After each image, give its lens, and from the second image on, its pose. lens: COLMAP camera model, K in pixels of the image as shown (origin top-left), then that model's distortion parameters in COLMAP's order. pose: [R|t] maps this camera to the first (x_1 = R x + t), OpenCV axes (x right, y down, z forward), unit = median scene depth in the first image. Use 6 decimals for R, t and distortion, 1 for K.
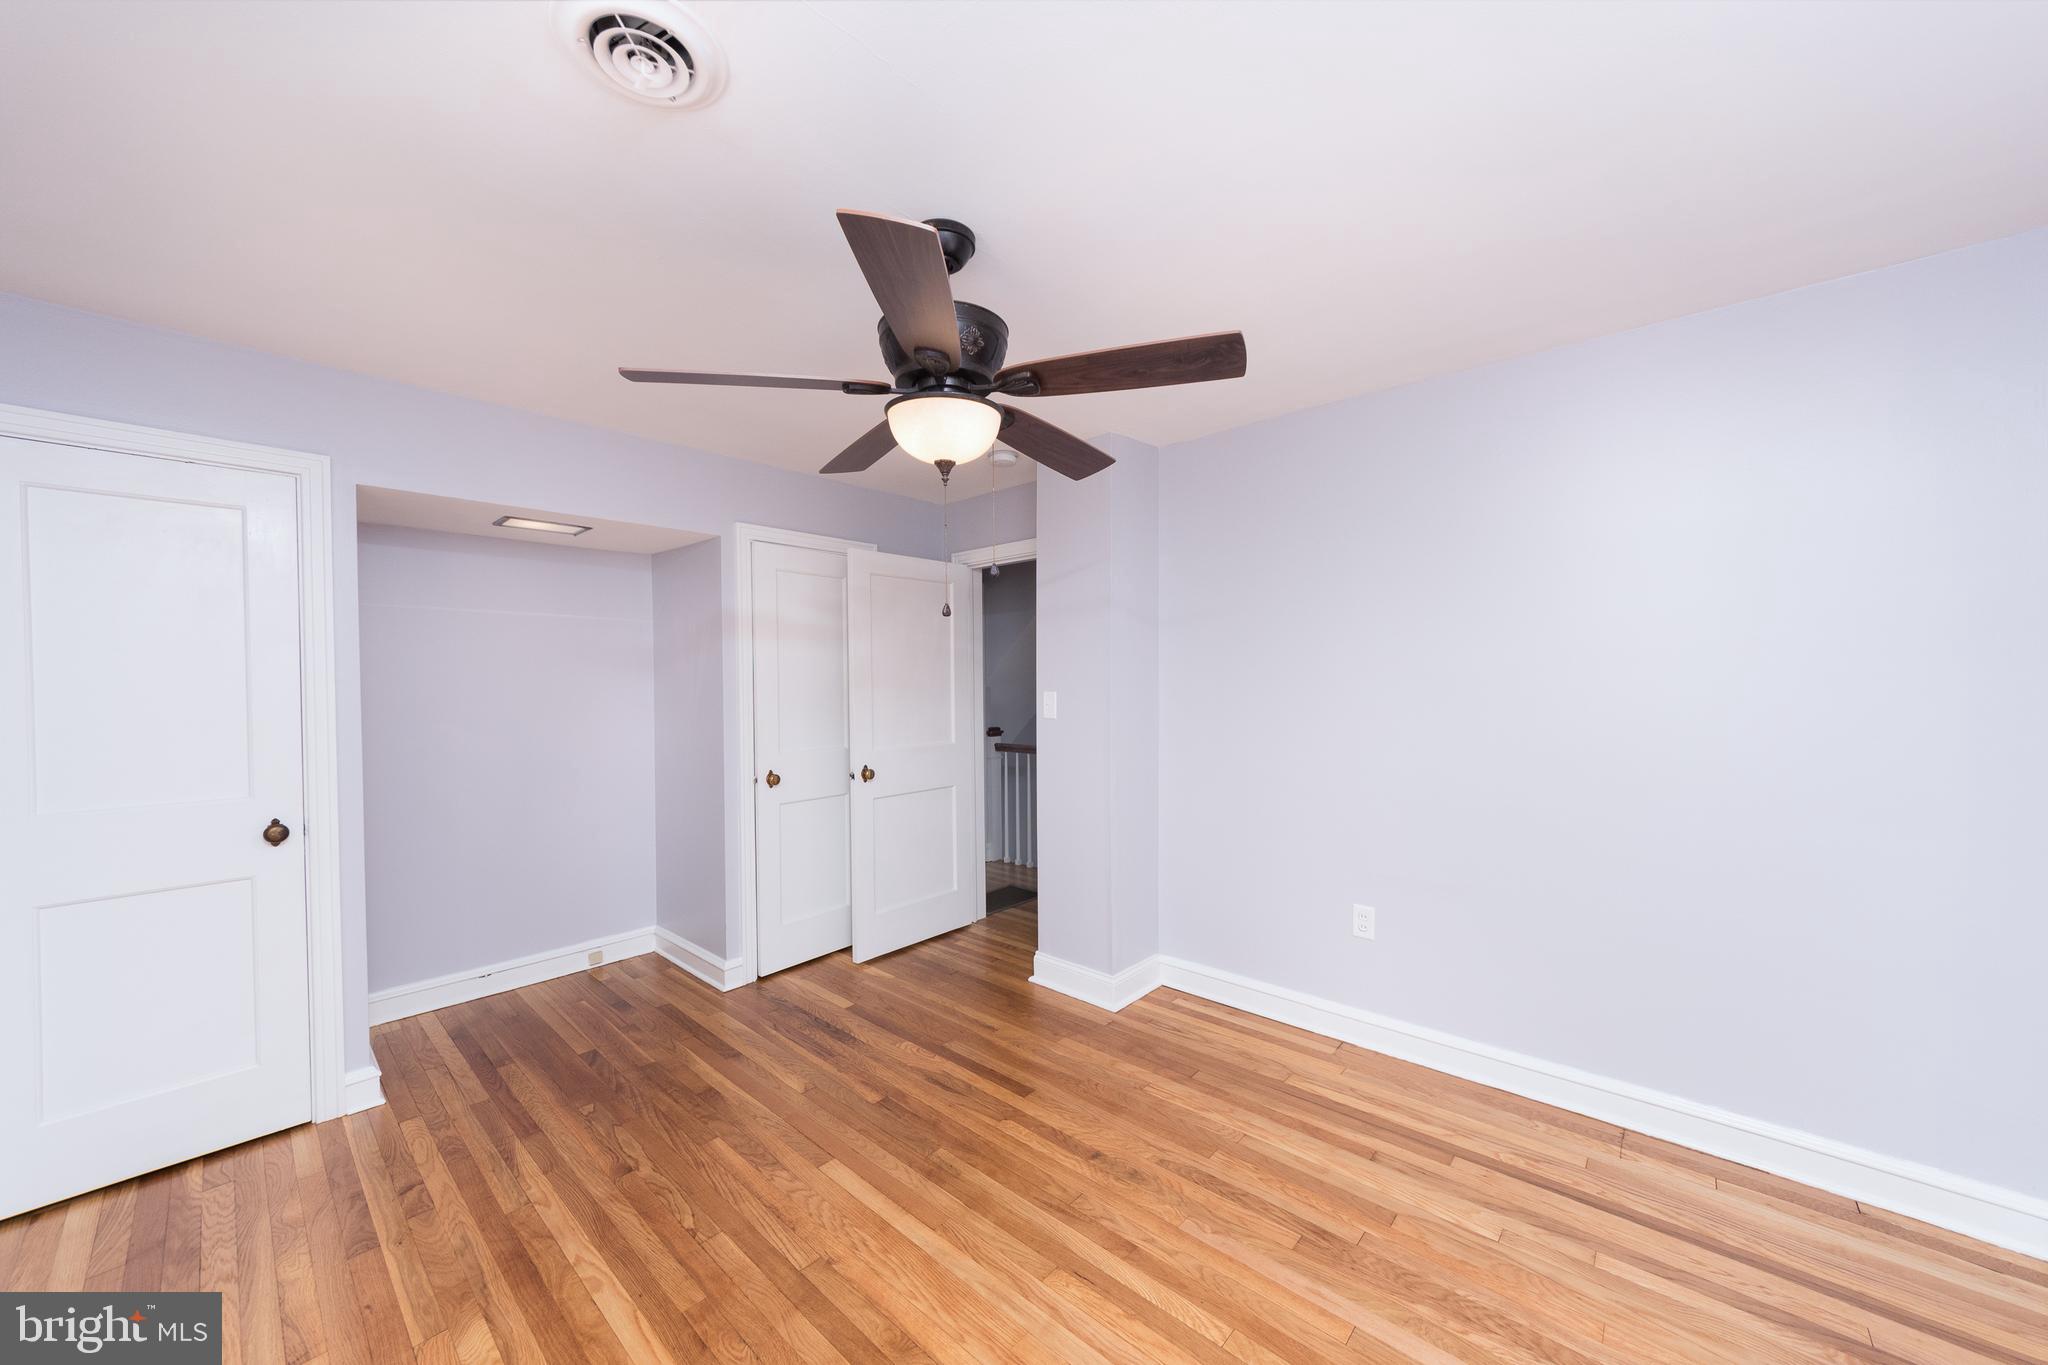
lens RADIAL K [[724.4, 0, 1026.6], [0, 724.4, 687.2], [0, 0, 1]] dist [0.000794, 0.000092]
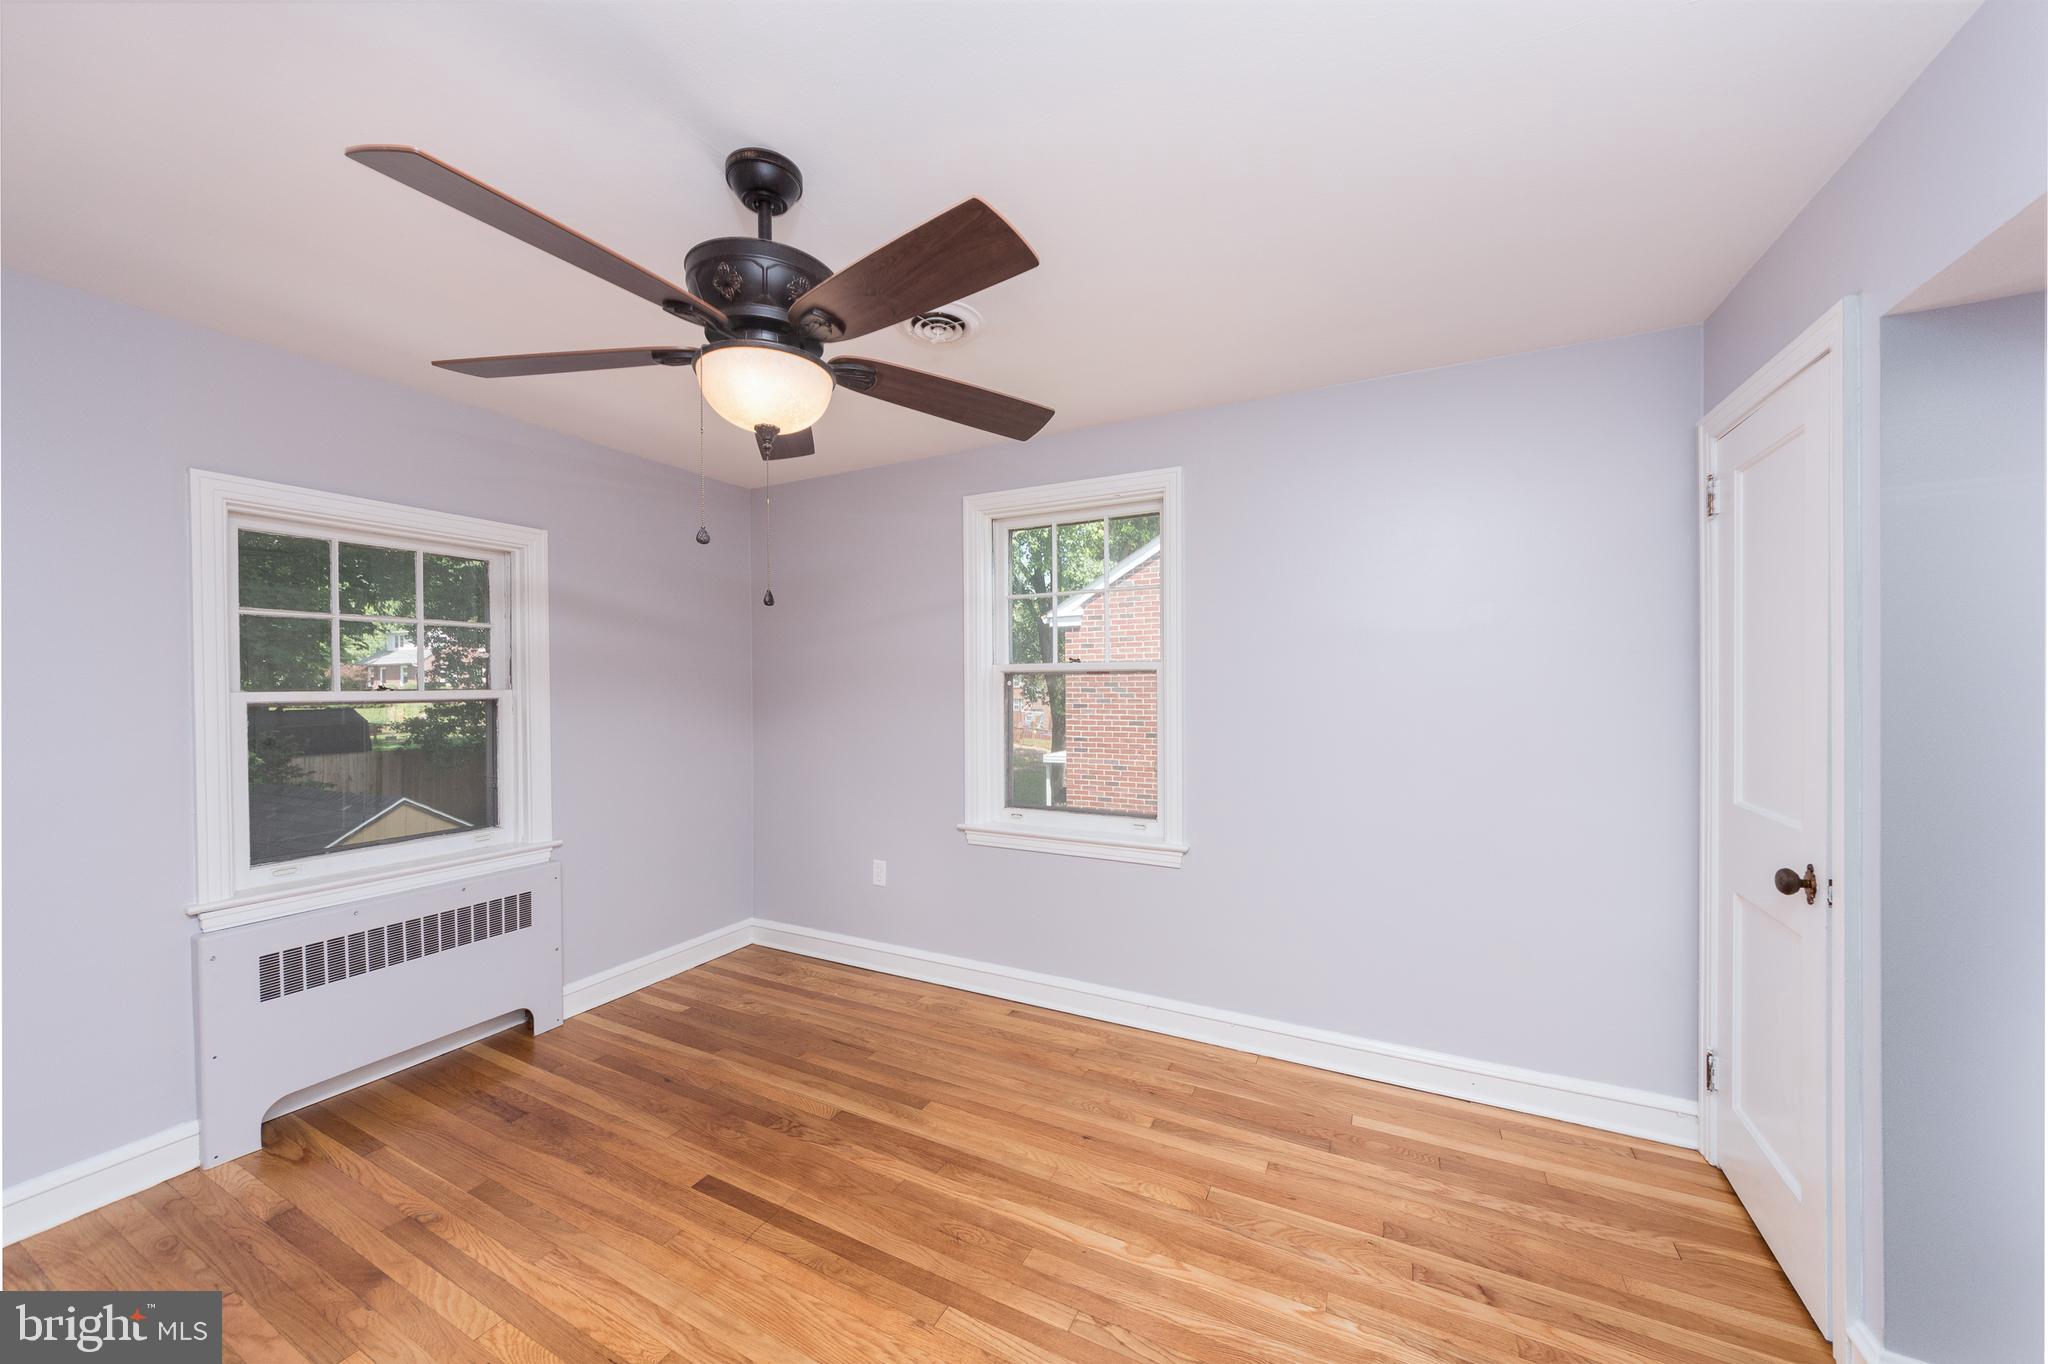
lens RADIAL K [[724.4, 0, 1026.6], [0, 724.4, 686.7], [0, 0, 1]] dist [0.000794, 0.000092]
pose [[-0.963654, 0.018898, -0.266483, -0.173171], [0.015542, 0.999771, 0.014696, -0.013238], [0.266700, 0.010020, -0.963727, 1.911299]]
